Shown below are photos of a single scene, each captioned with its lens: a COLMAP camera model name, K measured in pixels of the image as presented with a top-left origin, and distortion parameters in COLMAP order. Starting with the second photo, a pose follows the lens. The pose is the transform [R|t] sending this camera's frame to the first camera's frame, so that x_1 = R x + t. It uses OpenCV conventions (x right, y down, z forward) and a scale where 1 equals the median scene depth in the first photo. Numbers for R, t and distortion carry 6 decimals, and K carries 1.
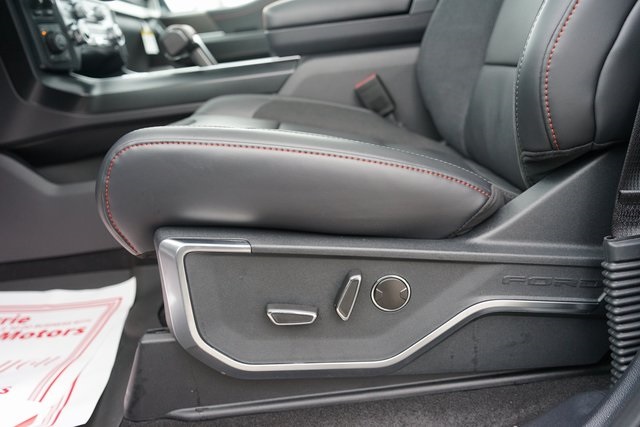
lens RADIAL K [[545.5, 0, 320.0], [0, 545.5, 213.5], [0, 0, 1]] dist [-0.048539, 0.098961]
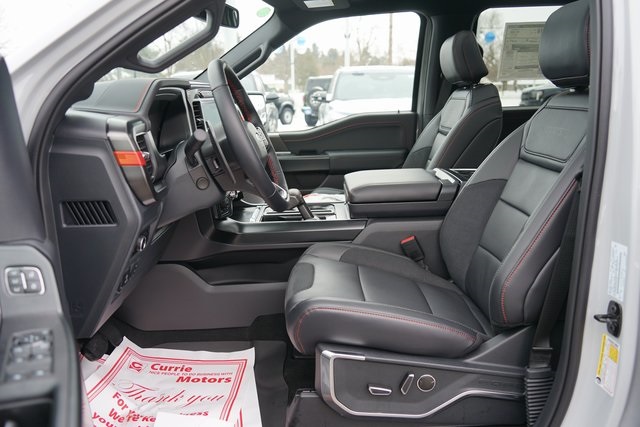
lens RADIAL K [[545.5, 0, 320.0], [0, 545.5, 213.5], [0, 0, 1]] dist [-0.048539, 0.098961]
pose [[0.996554, 0.082781, 0.005168, -0.344838], [-0.082265, 0.994444, -0.065683, -0.335030], [-0.010577, 0.065032, 0.997827, -1.140182]]
